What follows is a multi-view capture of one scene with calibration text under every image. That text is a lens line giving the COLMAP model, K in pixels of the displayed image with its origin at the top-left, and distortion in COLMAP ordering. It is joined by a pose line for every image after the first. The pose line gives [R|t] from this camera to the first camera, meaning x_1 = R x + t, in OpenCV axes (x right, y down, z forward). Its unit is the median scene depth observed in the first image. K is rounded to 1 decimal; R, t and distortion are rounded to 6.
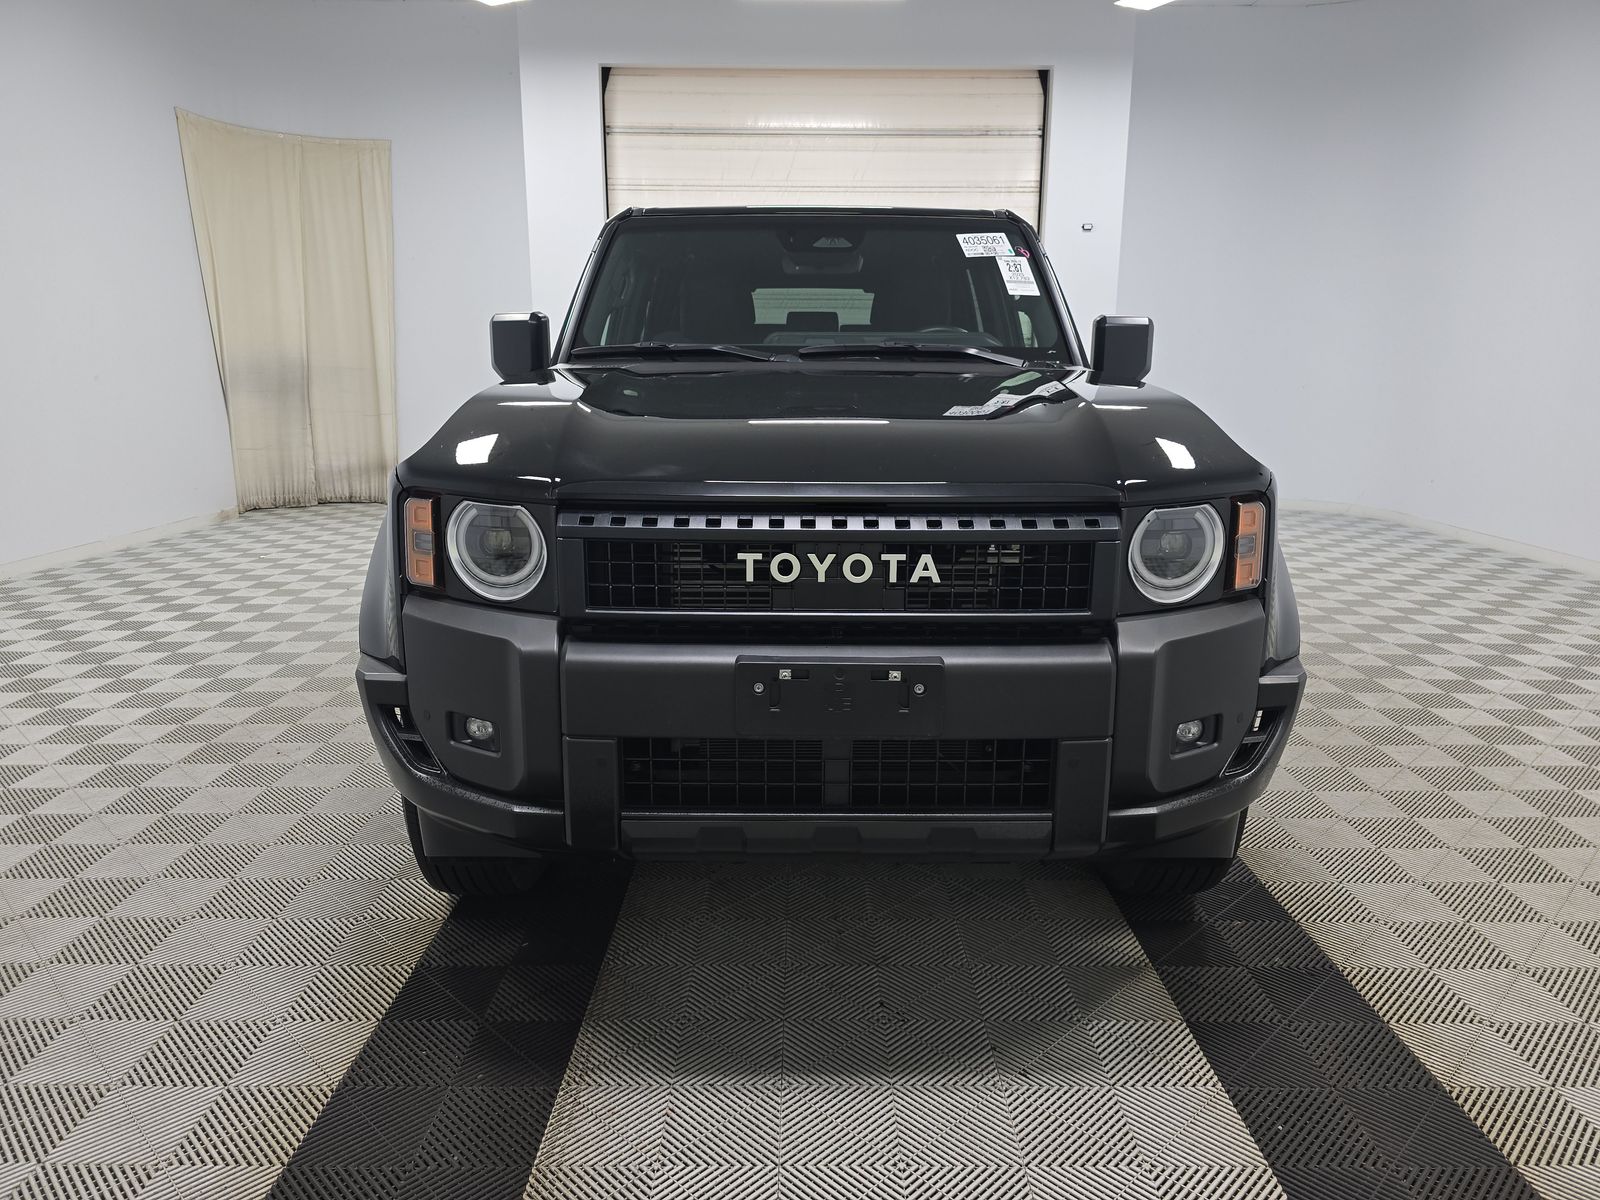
lens RADIAL K [[1077.7, 0, 796.2], [0, 1077.7, 600.6], [0, 0, 1]] dist [0.066951, -0.052902]
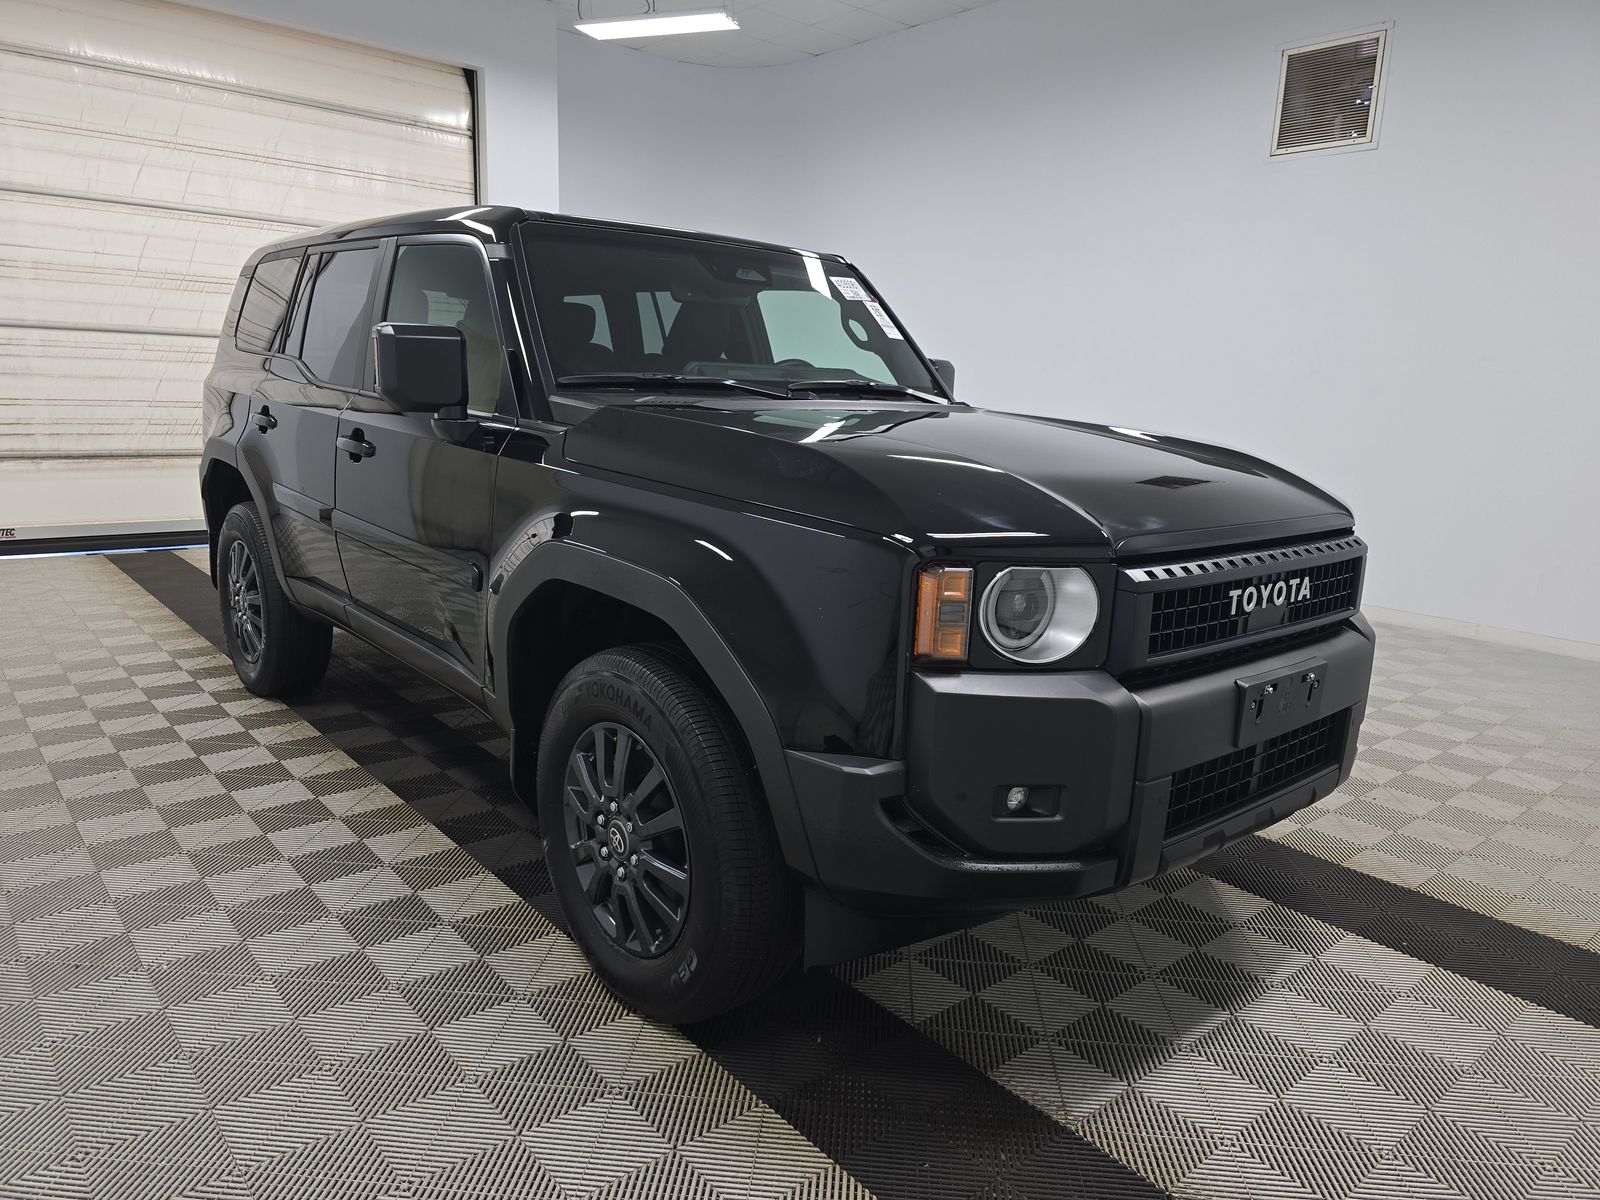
lens RADIAL K [[1077.7, 0, 796.2], [0, 1077.7, 600.6], [0, 0, 1]] dist [0.066951, -0.052902]
pose [[0.767574, -0.104320, 0.632414, -0.597141], [0.101653, 0.993992, 0.040586, -0.066606], [-0.632848, 0.033134, 0.773567, 0.206677]]
